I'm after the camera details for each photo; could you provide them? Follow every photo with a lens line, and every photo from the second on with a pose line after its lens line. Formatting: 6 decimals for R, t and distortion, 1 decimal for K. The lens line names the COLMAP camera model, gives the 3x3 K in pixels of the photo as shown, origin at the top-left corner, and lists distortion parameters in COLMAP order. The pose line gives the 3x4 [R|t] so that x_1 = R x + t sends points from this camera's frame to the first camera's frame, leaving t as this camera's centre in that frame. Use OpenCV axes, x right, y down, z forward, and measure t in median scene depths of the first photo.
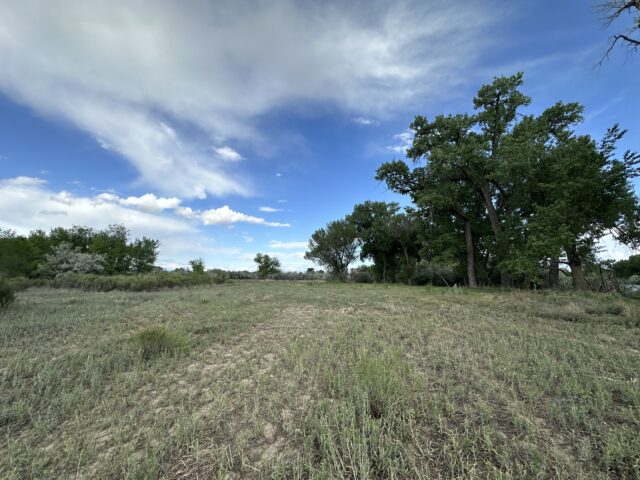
lens RADIAL K [[252.5, 0, 337.3], [0, 252.5, 260.5], [0, 0, 1]] dist [-0.019434, -0.000092]
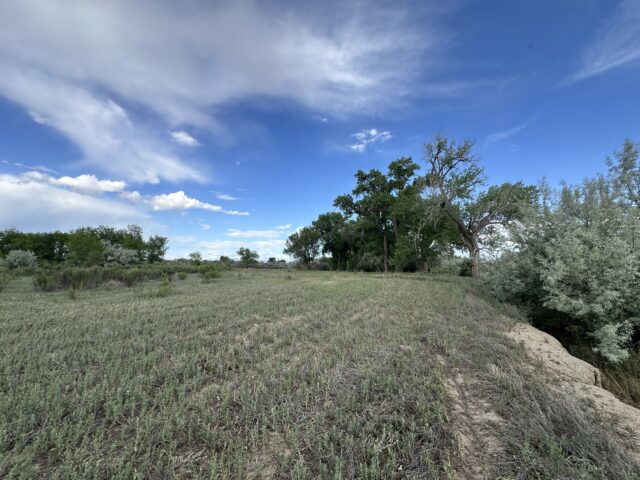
lens RADIAL K [[254.2, 0, 321.6], [0, 254.2, 245.6], [0, 0, 1]] dist [-0.005097, 0.000880]
pose [[0.993229, 0.010334, 0.115715, -0.019038], [-0.009337, 0.999915, -0.009155, -0.009226], [-0.115800, 0.008013, 0.993240, -0.105841]]
